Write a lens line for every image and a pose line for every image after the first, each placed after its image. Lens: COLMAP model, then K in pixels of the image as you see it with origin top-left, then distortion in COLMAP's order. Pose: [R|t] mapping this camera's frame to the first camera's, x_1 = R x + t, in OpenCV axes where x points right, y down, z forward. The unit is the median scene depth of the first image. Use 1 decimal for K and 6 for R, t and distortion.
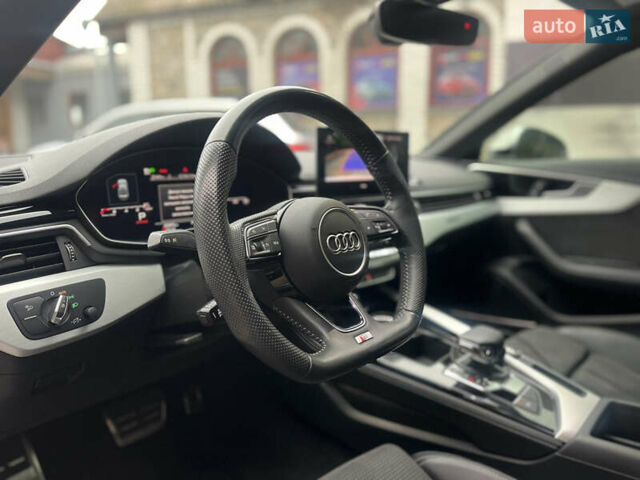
lens RADIAL K [[491.9, 0, 320.0], [0, 491.9, 240.0], [0, 0, 1]] dist [0.028918, -0.003666]
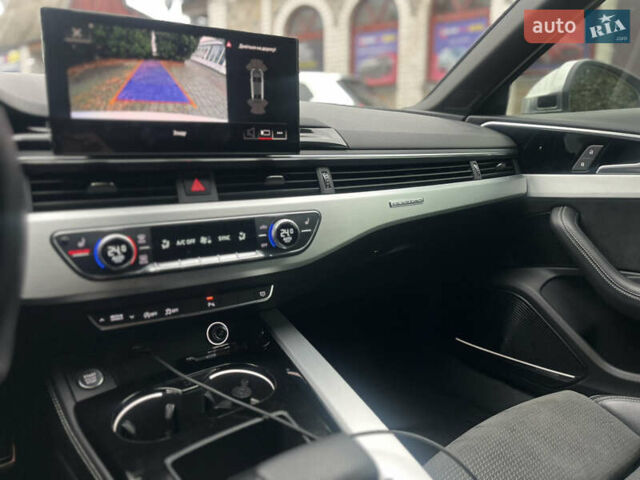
lens RADIAL K [[491.9, 0, 320.0], [0, 491.9, 240.0], [0, 0, 1]] dist [0.028918, -0.003666]
pose [[0.981320, 0.040535, -0.188066, 0.411283], [-0.034276, 0.998749, 0.036412, -0.023424], [0.189307, -0.029286, 0.981481, 0.595363]]
